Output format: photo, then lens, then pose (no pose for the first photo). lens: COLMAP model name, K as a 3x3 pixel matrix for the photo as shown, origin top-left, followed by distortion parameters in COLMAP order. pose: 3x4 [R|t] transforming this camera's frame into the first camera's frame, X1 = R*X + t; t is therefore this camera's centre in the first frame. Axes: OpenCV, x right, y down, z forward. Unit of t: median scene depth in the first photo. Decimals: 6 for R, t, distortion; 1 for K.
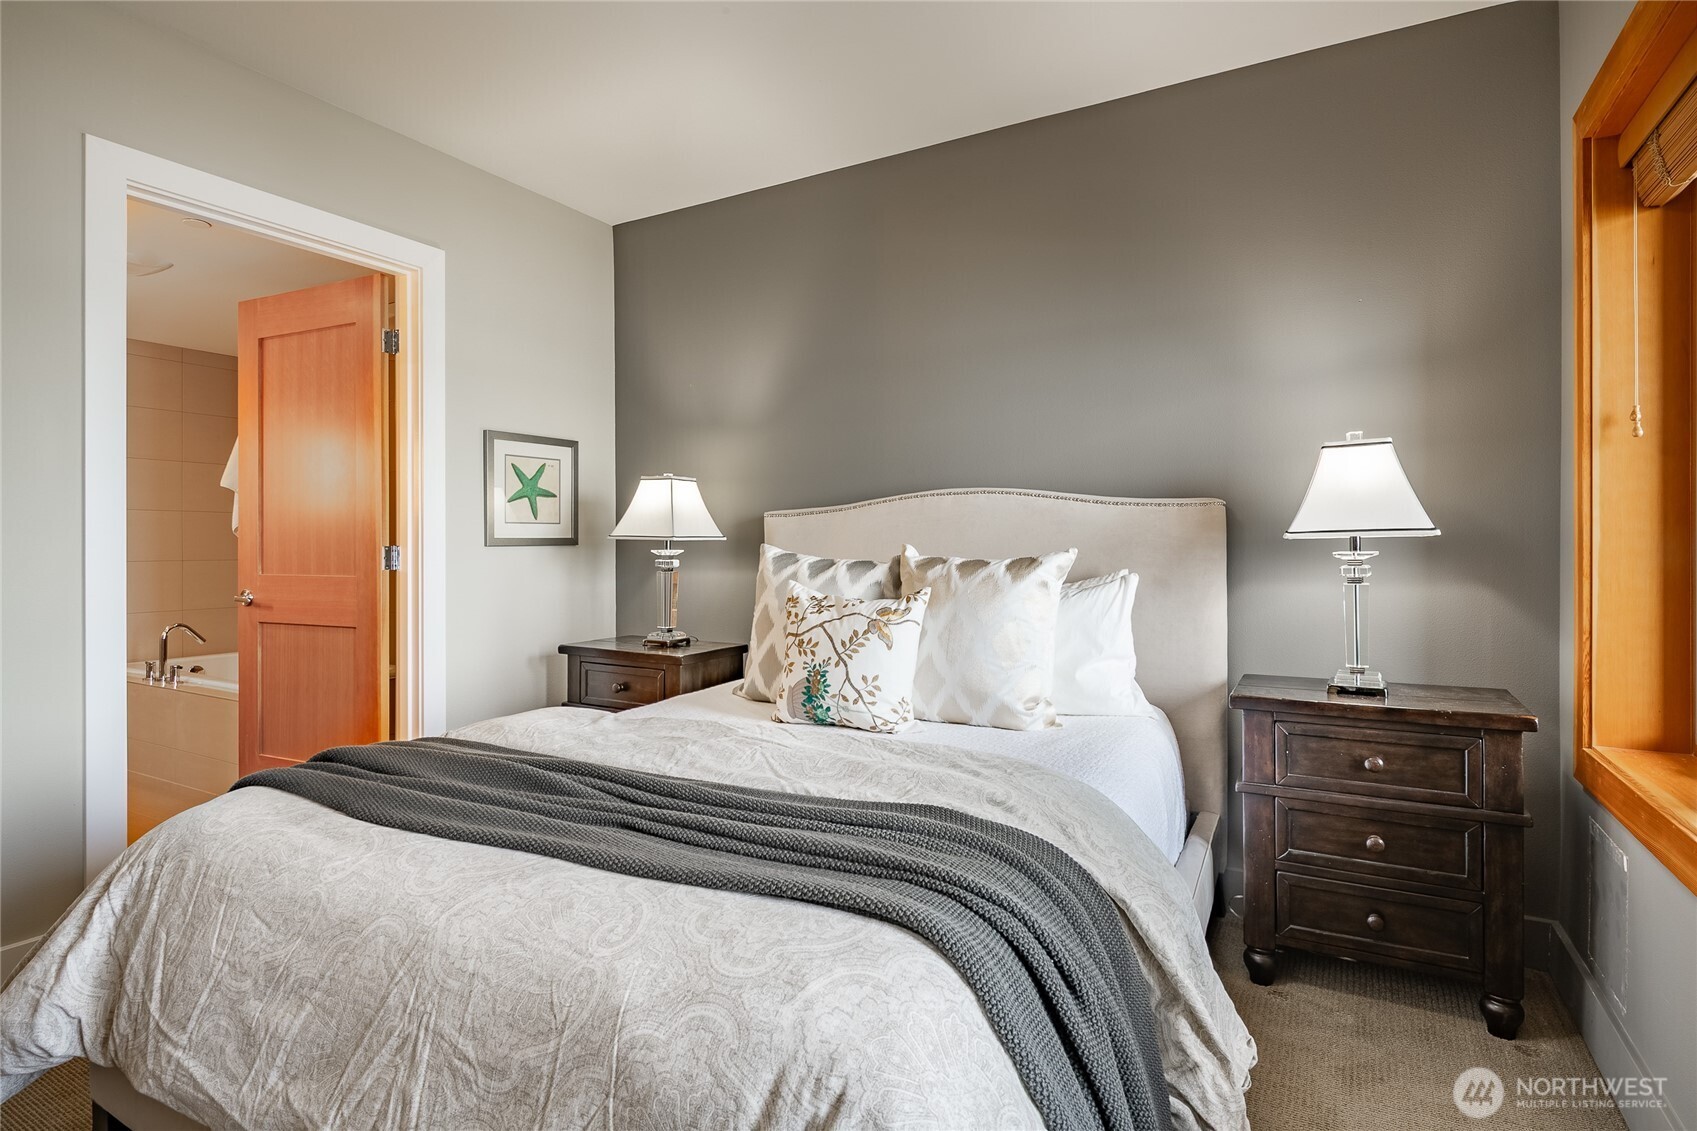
lens RADIAL K [[847.3, 0, 884.5], [0, 847.3, 541.1], [0, 0, 1]] dist [-0.002080, -0.001591]
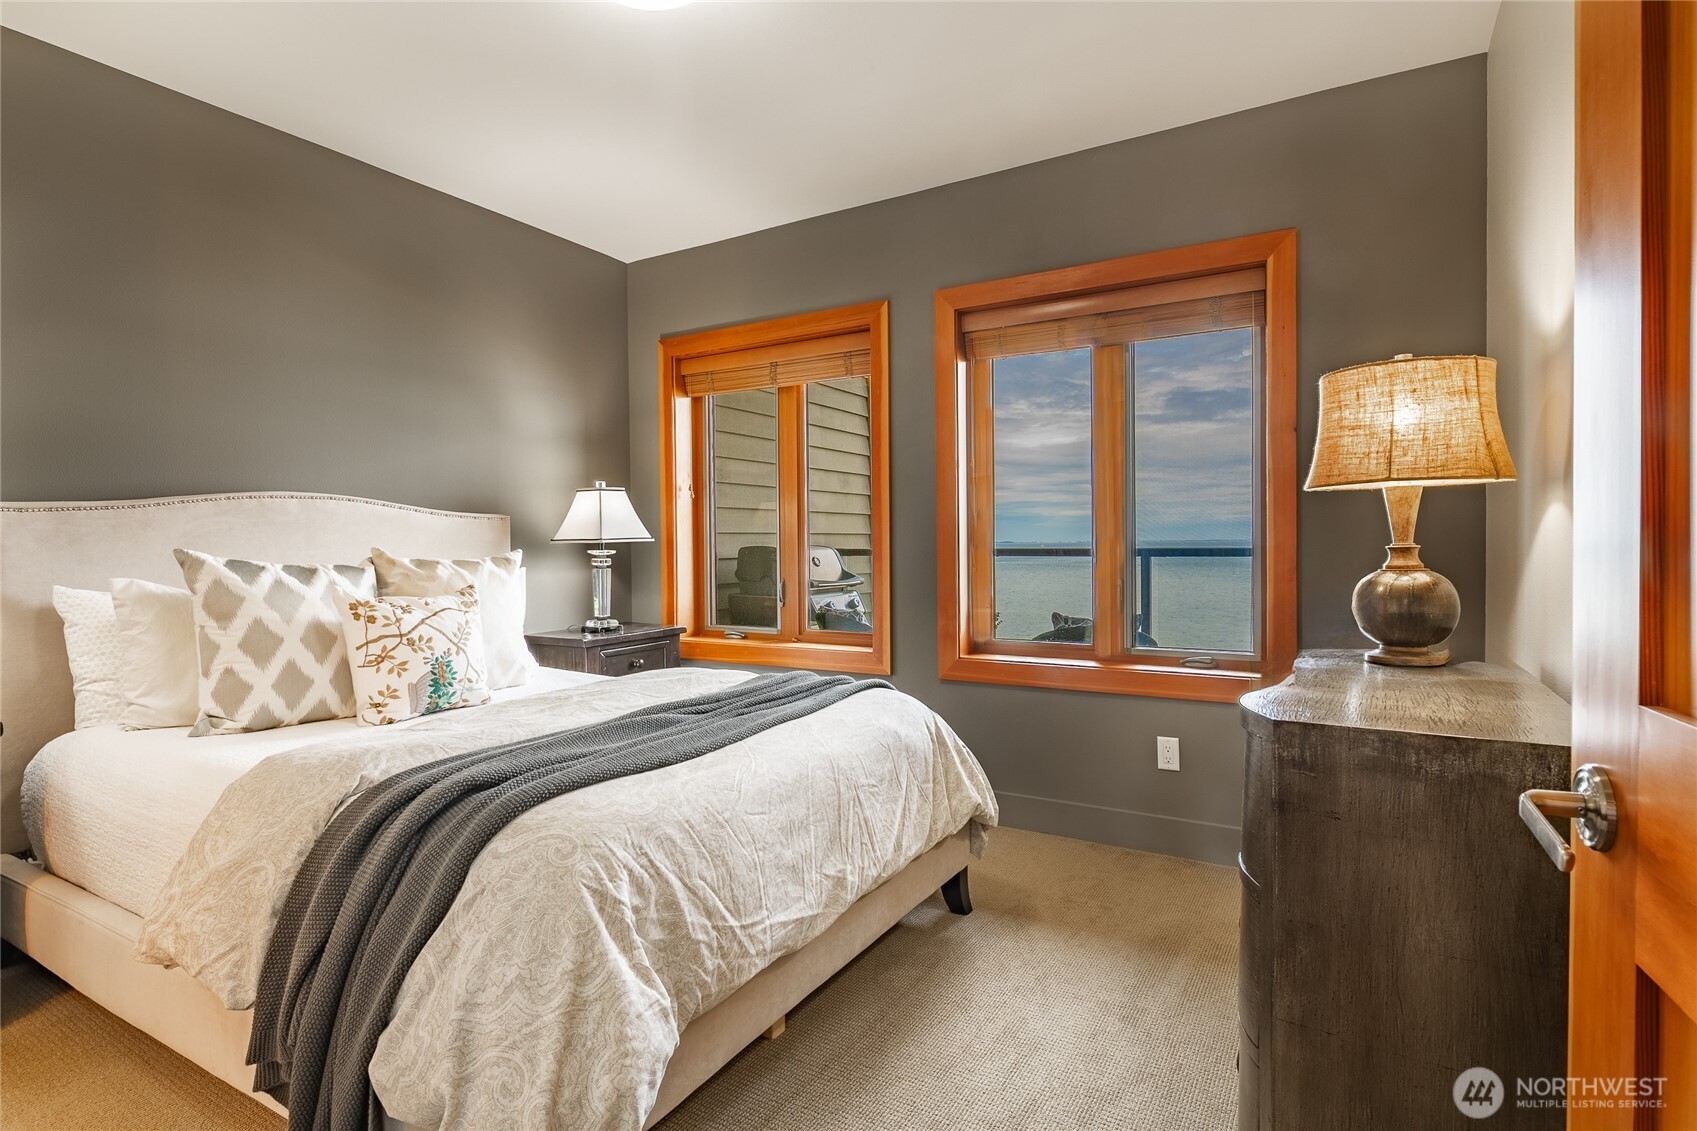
lens RADIAL K [[847.3, 0, 842.9], [0, 847.3, 558.0], [0, 0, 1]] dist [-0.002080, -0.001591]
pose [[0.035210, -0.012684, 0.999299, -1.182284], [0.003823, 0.999914, 0.012557, 0.006407], [-0.999373, 0.003378, 0.035256, 0.452185]]
